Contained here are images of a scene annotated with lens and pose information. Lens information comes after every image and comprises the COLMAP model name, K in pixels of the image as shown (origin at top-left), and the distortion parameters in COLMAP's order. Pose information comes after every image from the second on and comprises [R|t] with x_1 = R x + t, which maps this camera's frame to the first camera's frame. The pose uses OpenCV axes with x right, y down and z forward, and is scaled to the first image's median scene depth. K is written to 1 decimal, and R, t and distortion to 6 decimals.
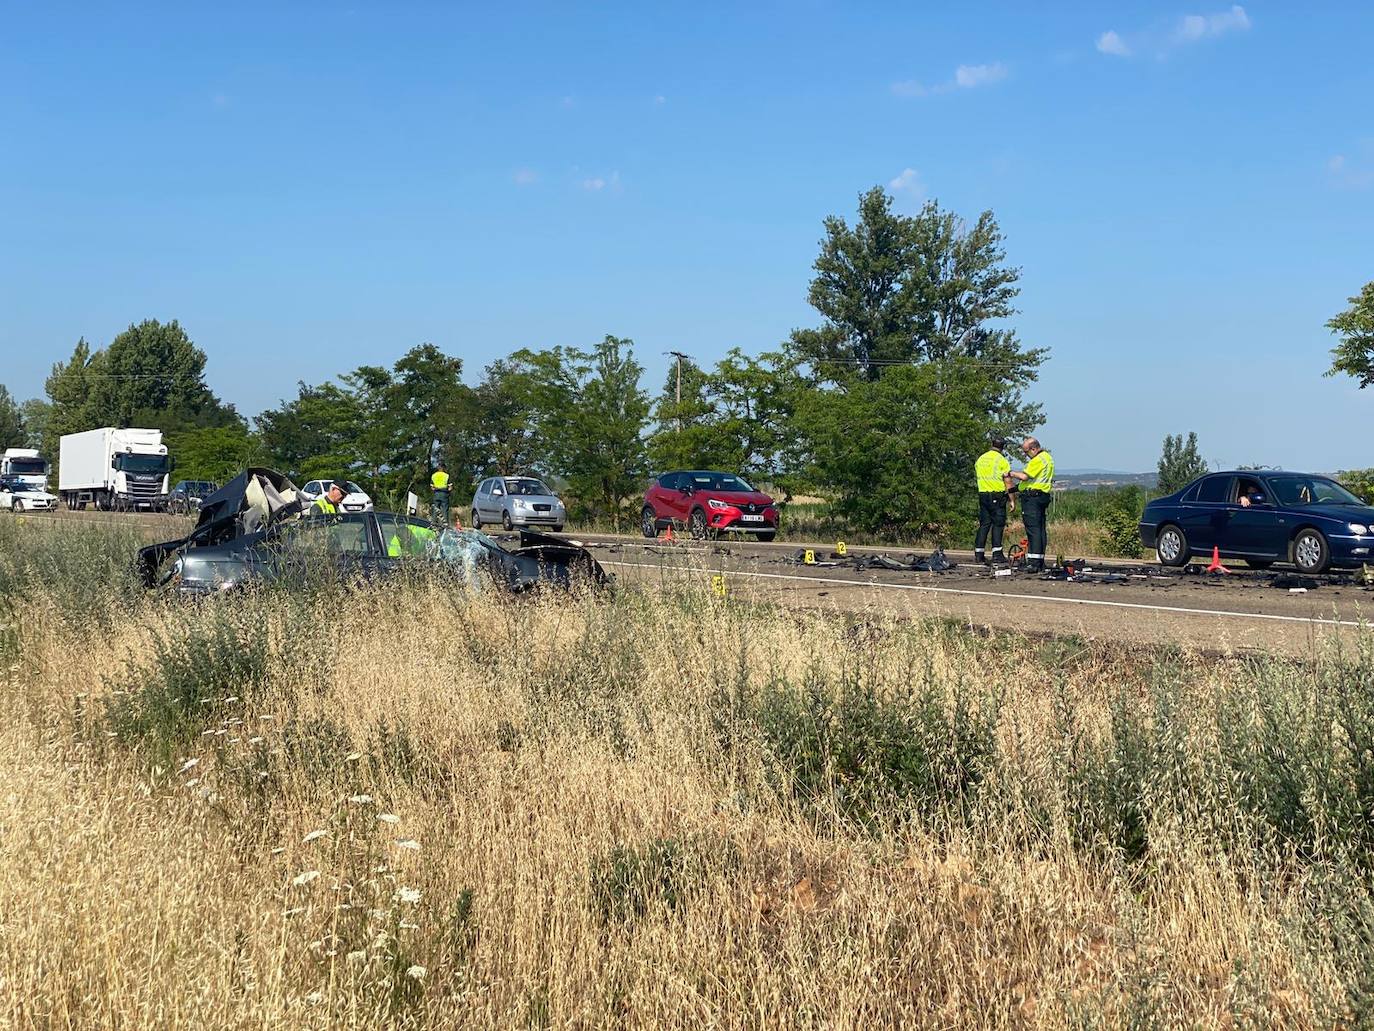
lens RADIAL K [[2066.6, 0, 682.5], [0, 2066.6, 493.2], [0, 0, 1]] dist [0.132727, -0.021114]
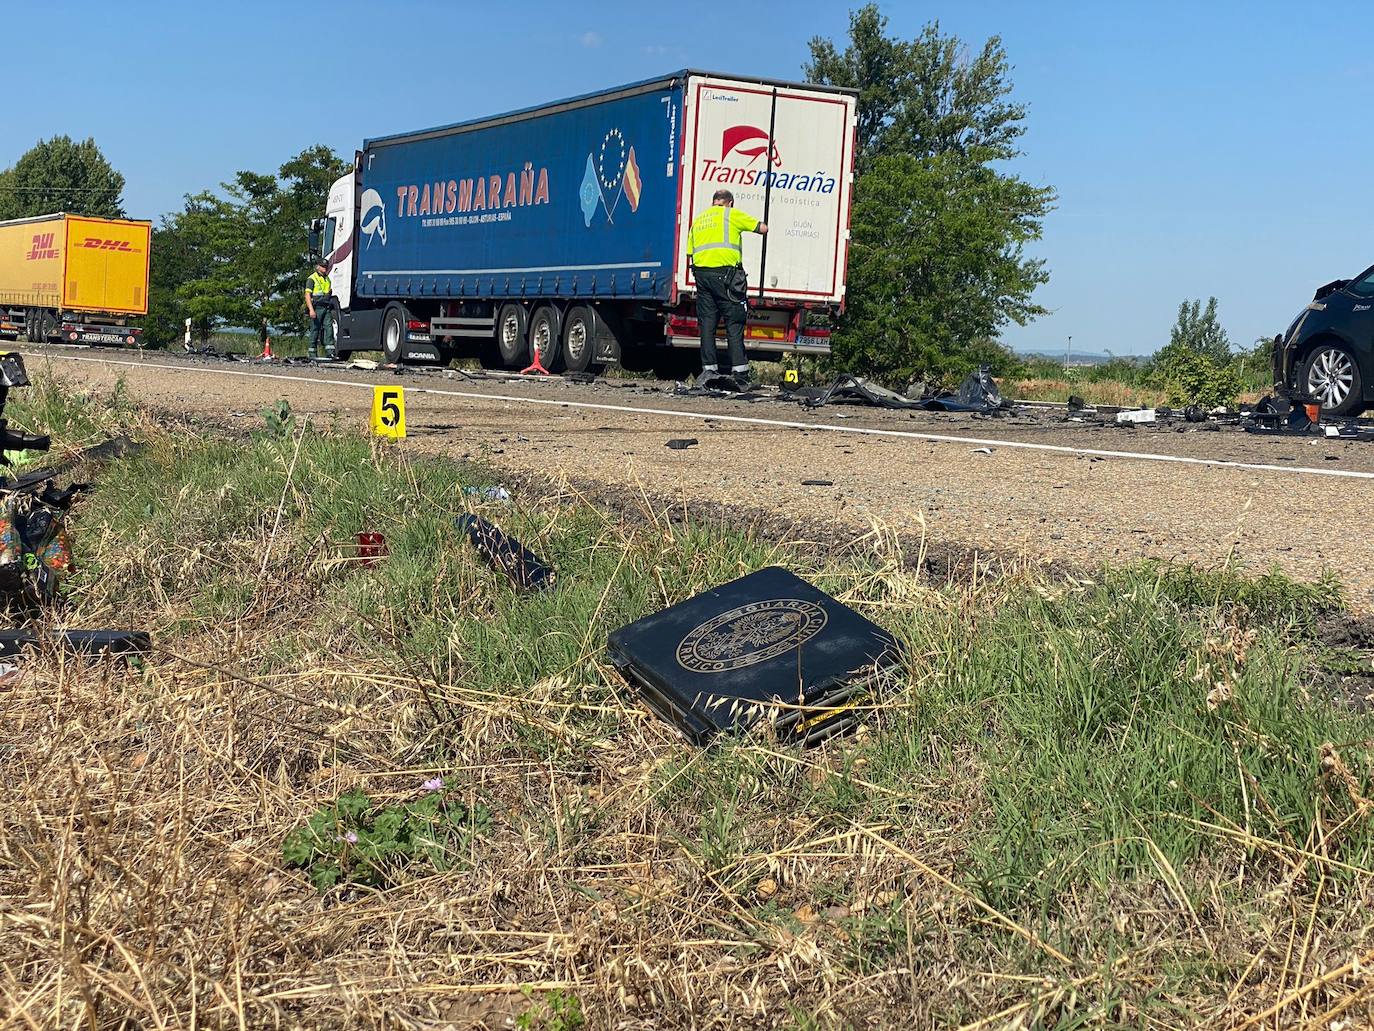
lens RADIAL K [[2066.6, 0, 682.5], [0, 2066.6, 493.2], [0, 0, 1]] dist [0.132727, -0.021114]
pose [[0.999366, 0.034254, 0.009686, 0.072429], [-0.034794, 0.997436, 0.062535, 0.037448], [-0.007519, -0.062833, 0.997996, 0.613819]]
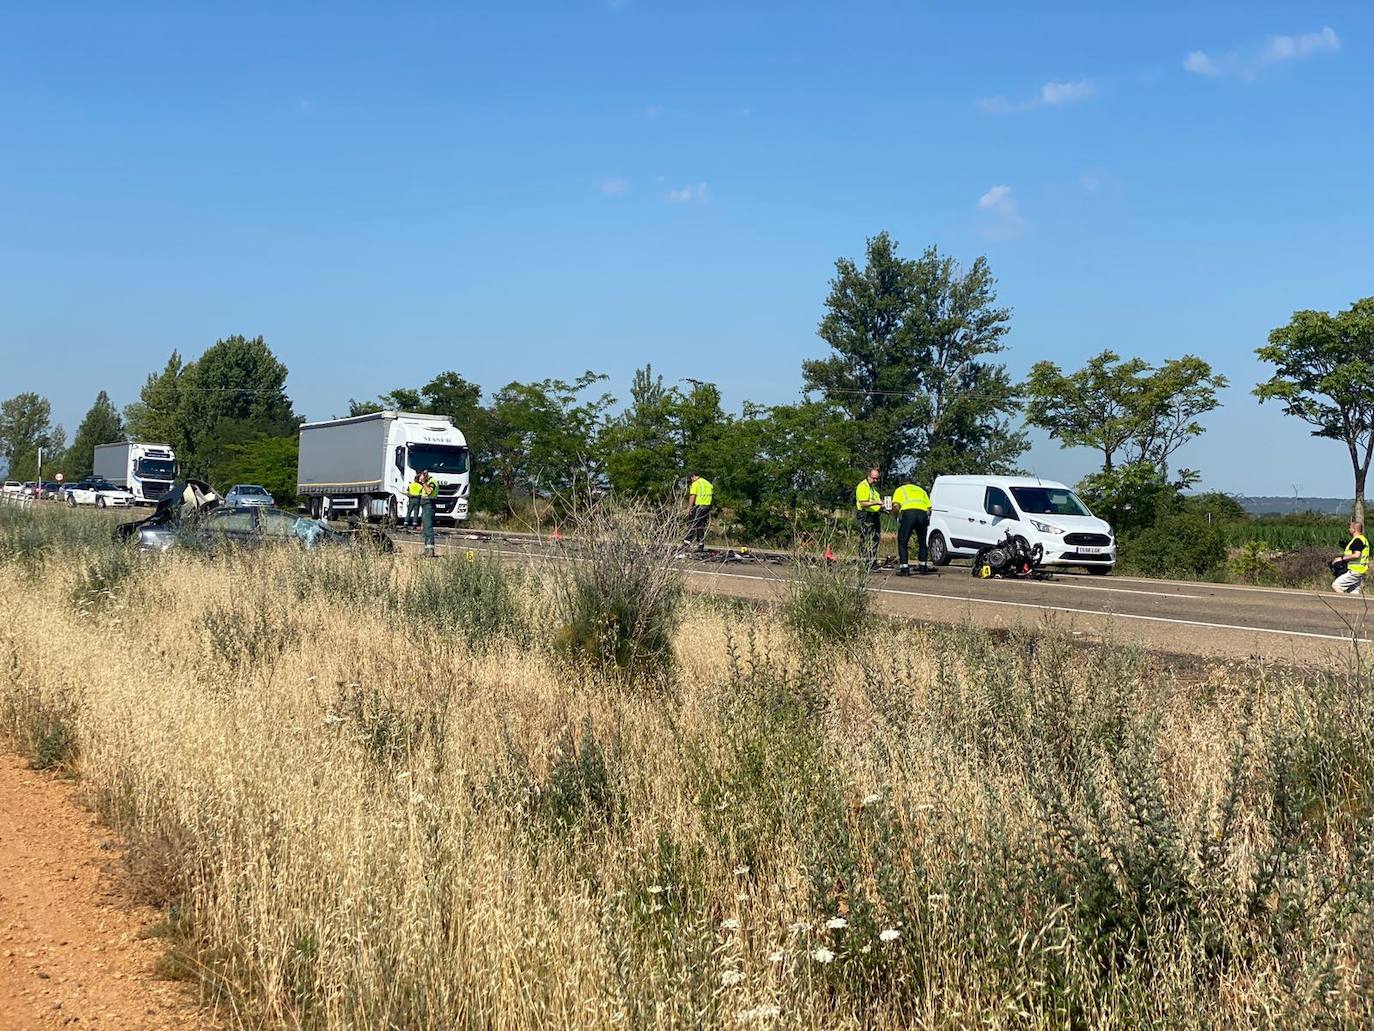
lens RADIAL K [[2078.7, 0, 719.0], [0, 2078.7, 515.5], [0, 0, 1]] dist [0.173498, 0.046145]
pose [[0.999130, 0.023060, -0.034740, 0.278819], [-0.022902, 0.999726, 0.004939, -0.001345], [0.034844, -0.004139, 0.999384, -0.676670]]
